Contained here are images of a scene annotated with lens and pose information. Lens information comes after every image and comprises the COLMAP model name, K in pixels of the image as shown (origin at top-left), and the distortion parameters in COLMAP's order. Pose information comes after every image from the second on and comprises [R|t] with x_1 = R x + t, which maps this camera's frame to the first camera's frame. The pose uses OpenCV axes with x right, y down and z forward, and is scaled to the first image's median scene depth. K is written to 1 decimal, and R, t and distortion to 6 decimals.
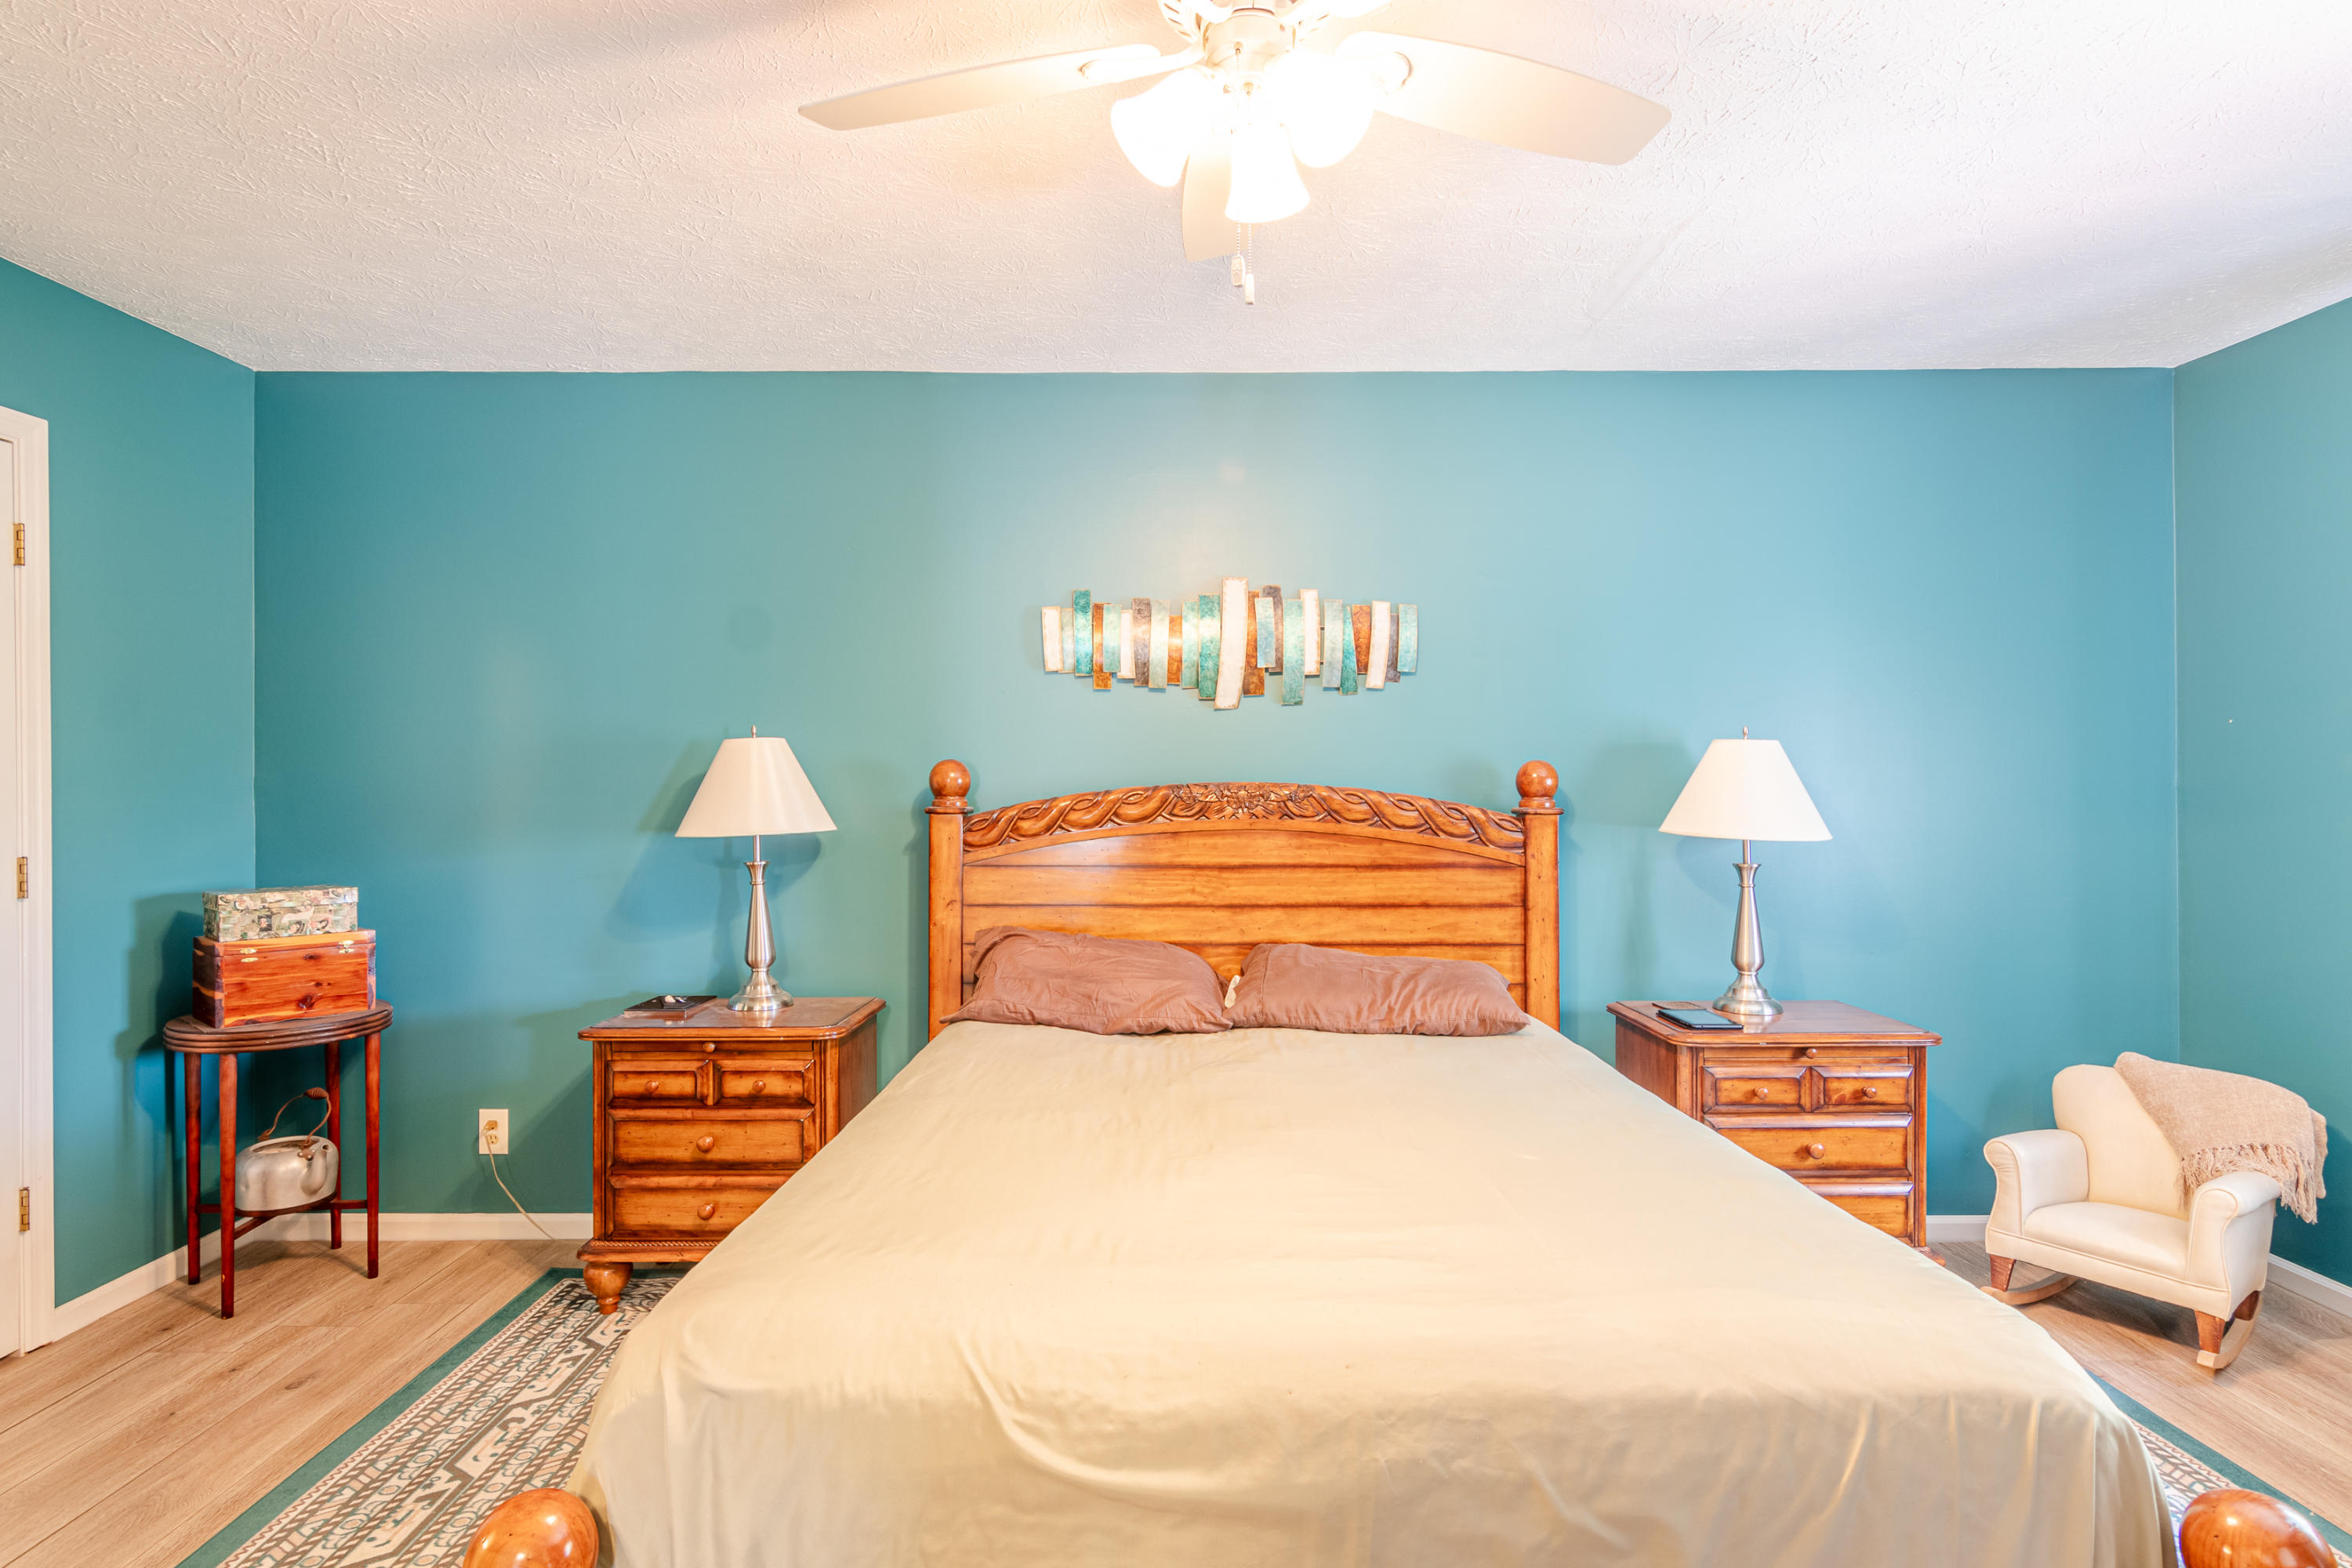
lens RADIAL K [[1203.4, 0, 1149.8], [0, 1203.4, 786.1], [0, 0, 1]] dist [-0.006718, 0.006809]
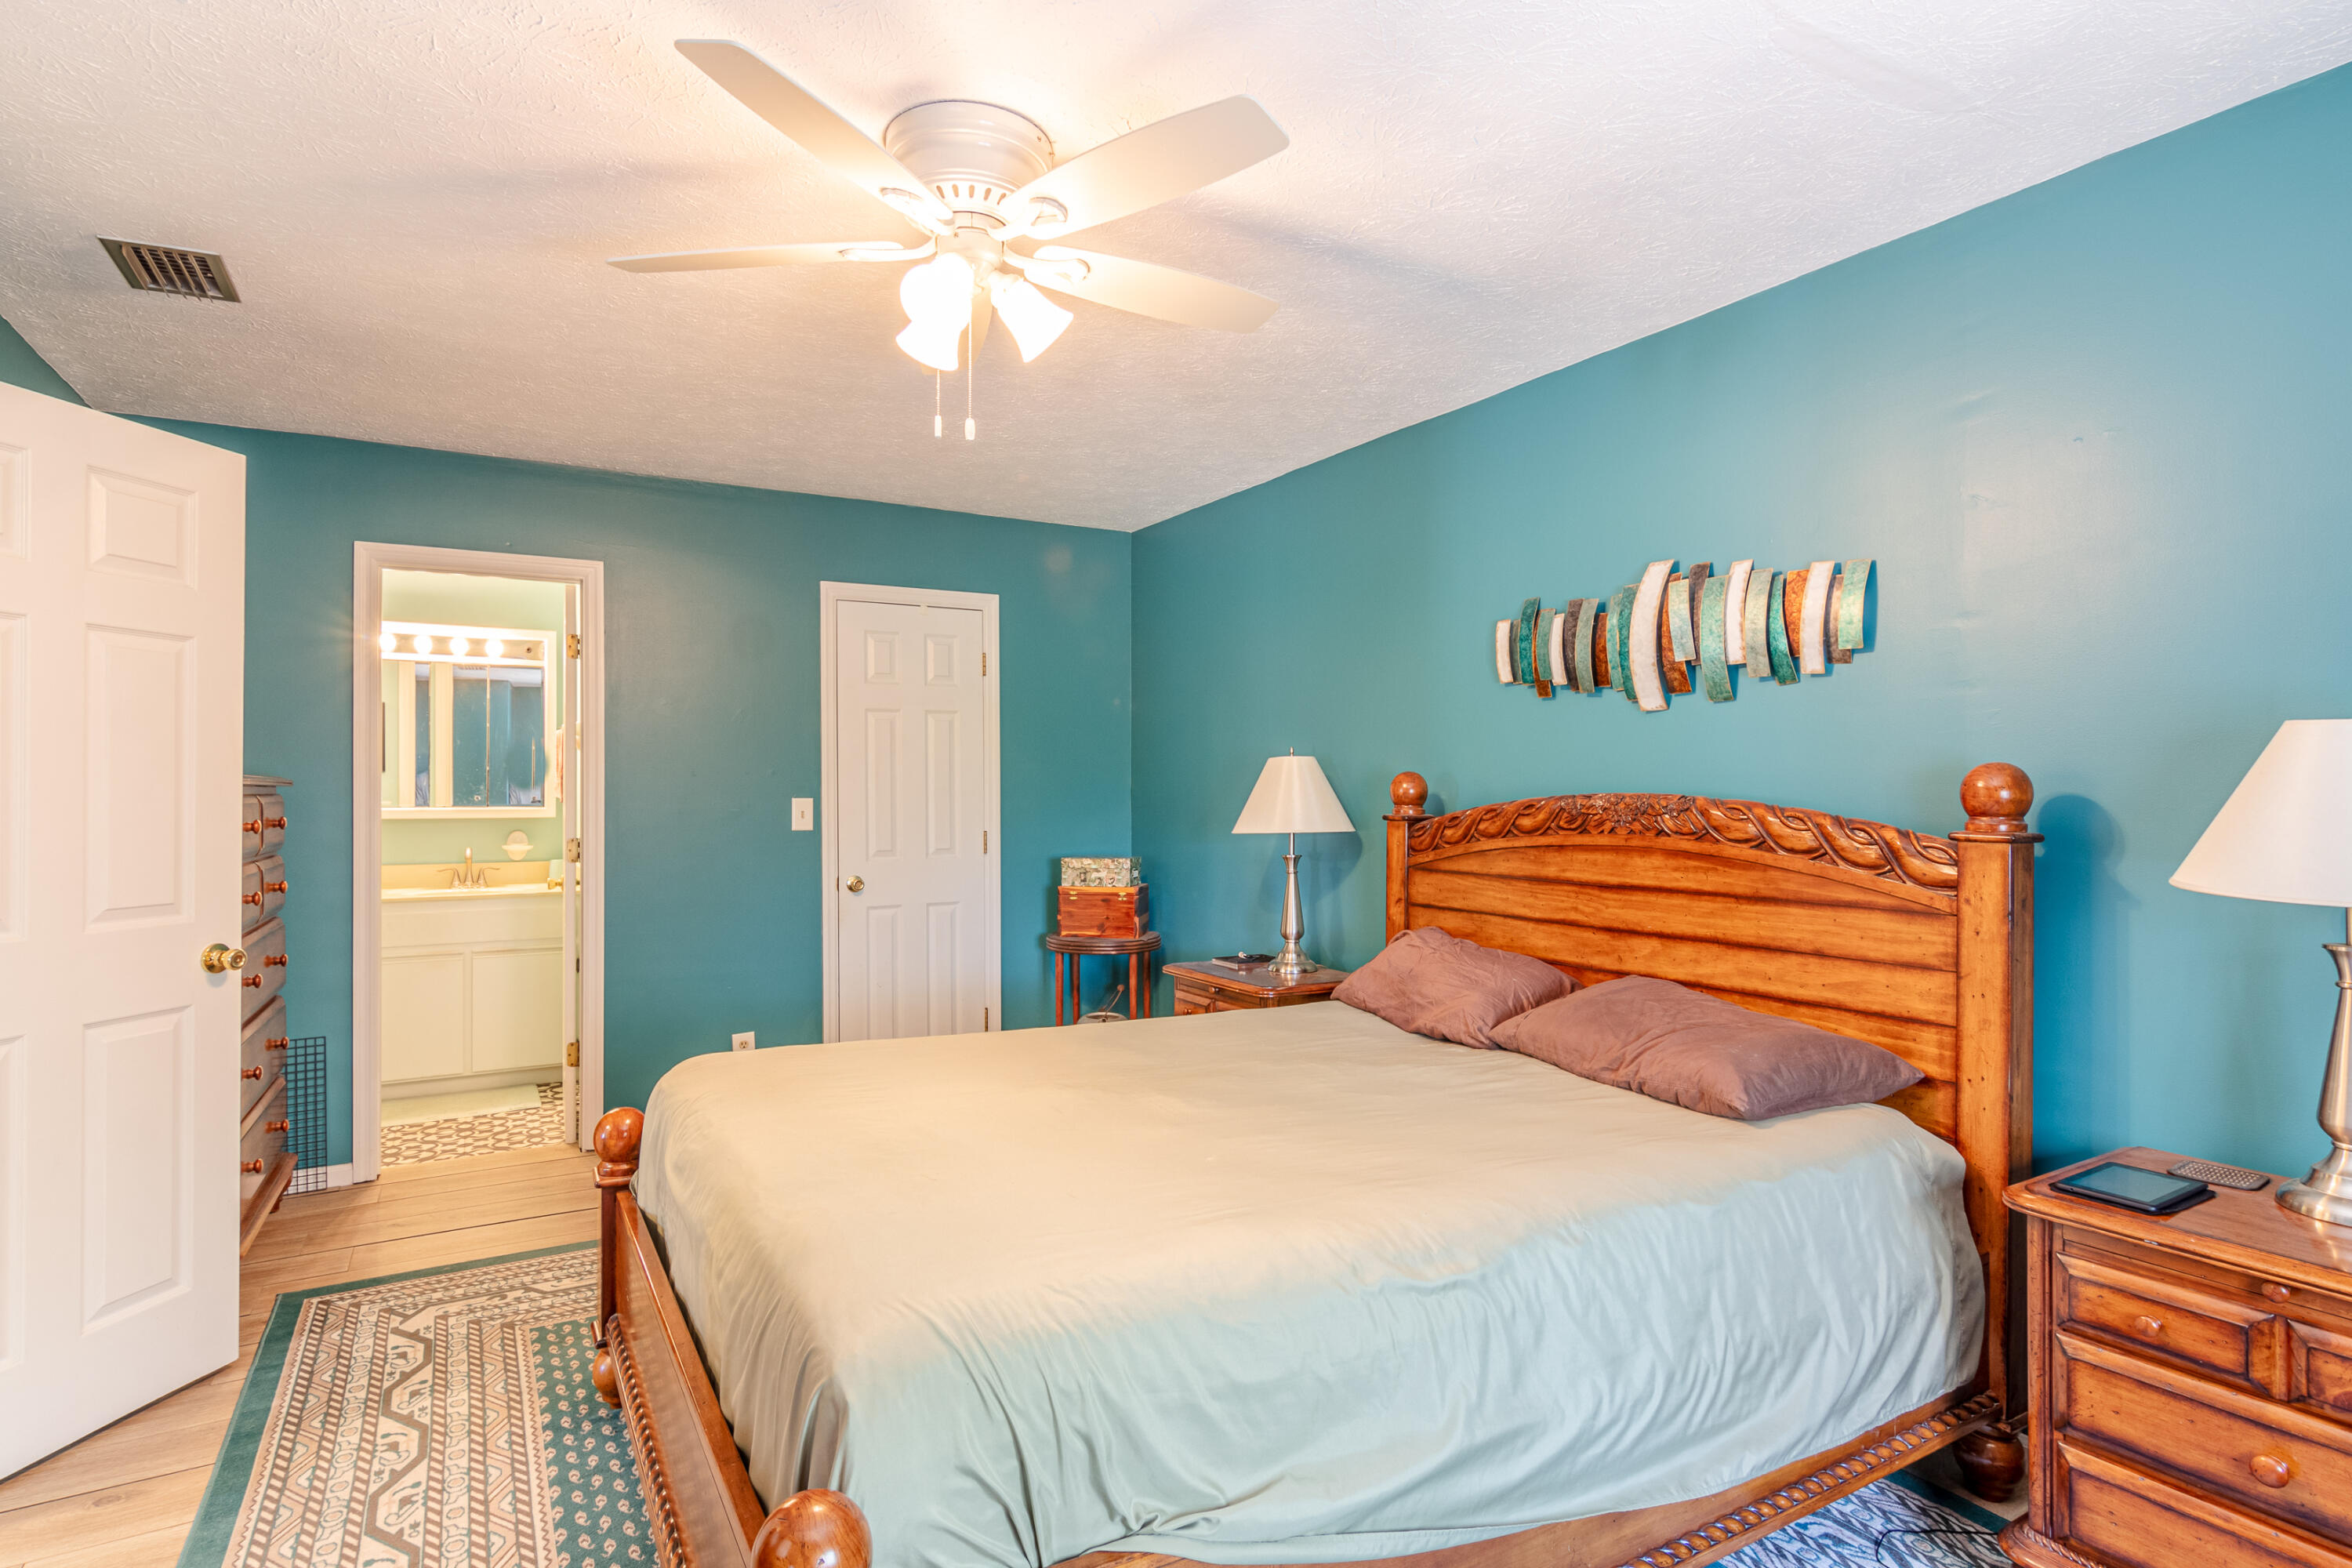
lens RADIAL K [[1203.4, 0, 1149.8], [0, 1203.4, 786.1], [0, 0, 1]] dist [-0.006718, 0.006809]
pose [[0.491427, -0.001302, -0.870918, 0.689097], [0.002532, 0.999997, -0.000065, -0.009498], [0.870915, -0.002173, 0.491428, 0.249462]]
